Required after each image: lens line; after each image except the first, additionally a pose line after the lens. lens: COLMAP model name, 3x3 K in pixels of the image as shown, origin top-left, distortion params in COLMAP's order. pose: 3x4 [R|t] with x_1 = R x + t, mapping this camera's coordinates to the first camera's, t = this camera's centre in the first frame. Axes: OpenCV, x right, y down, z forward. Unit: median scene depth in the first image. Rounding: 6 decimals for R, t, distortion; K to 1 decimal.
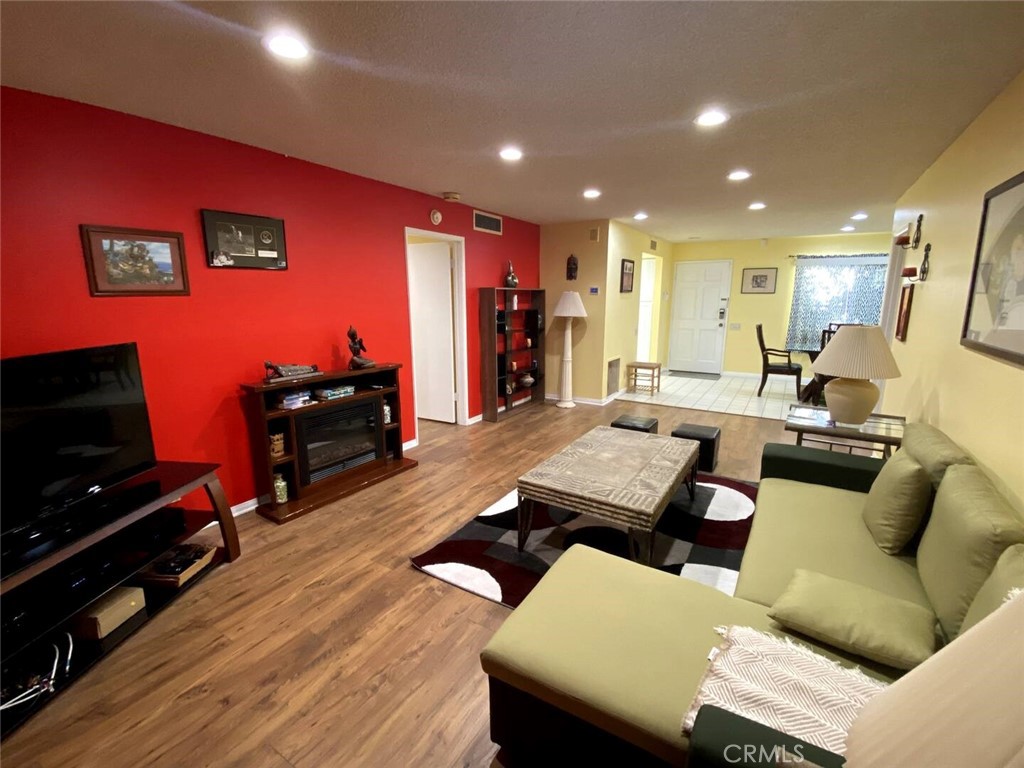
lens RADIAL K [[451.6, 0, 515.9], [0, 451.6, 385.5], [0, 0, 1]] dist [-0.012216, 0.005260]
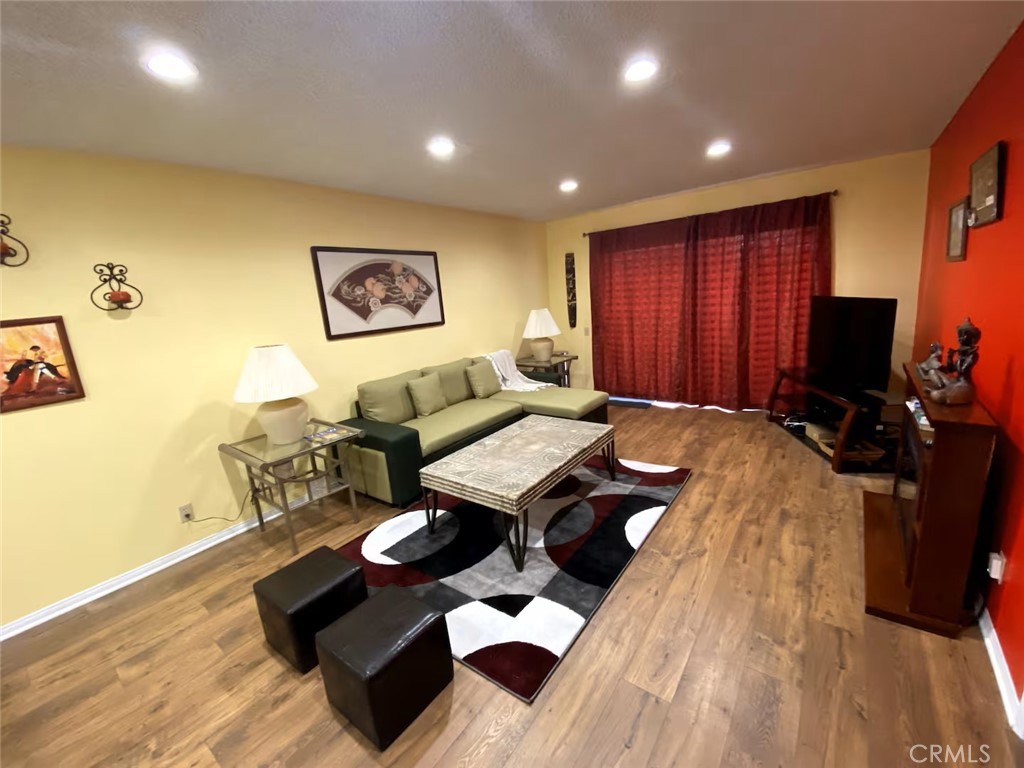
lens RADIAL K [[417.7, 0, 520.1], [0, 417.7, 378.1], [0, 0, 1]] dist [-0.013034, -0.007016]
pose [[-0.993455, 0.070526, 0.089855, 0.146303], [0.100147, 0.916122, 0.388189, -0.395289], [-0.054941, 0.394647, -0.917189, 1.940845]]
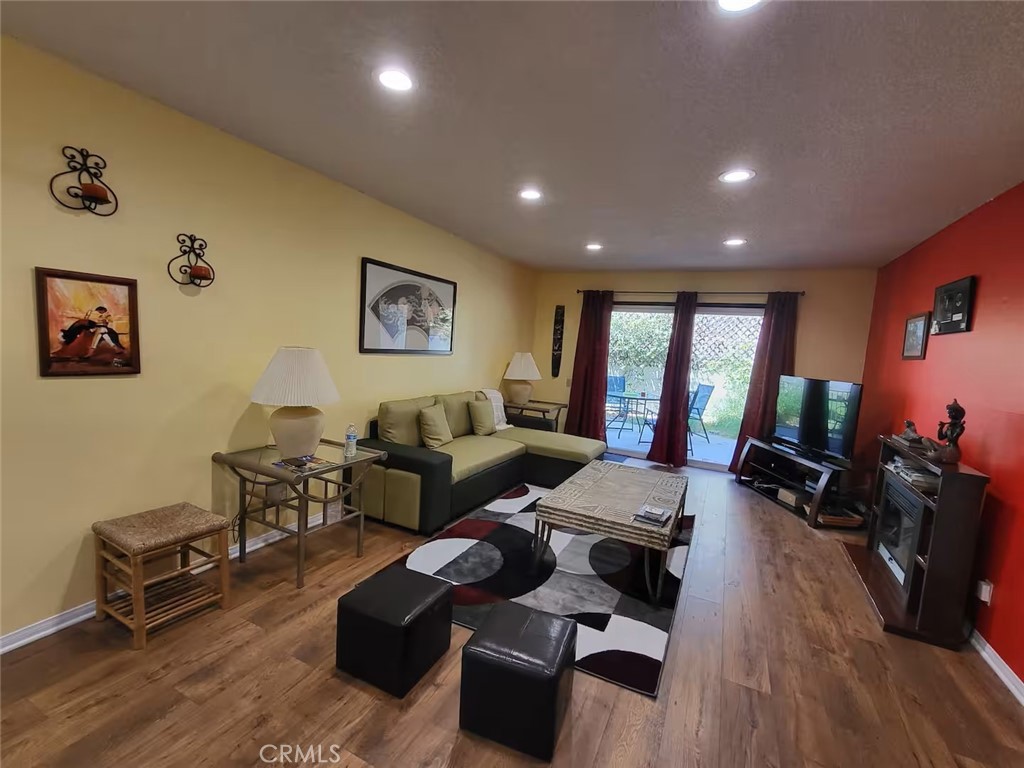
lens RADIAL K [[451.6, 0, 513.7], [0, 451.6, 383.5], [0, 0, 1]] dist [-0.012216, 0.005260]
pose [[-0.992305, -0.048240, -0.114036, 0.519011], [-0.079130, 0.955437, 0.284390, -0.391584], [0.095235, 0.291225, -0.951902, 2.078643]]
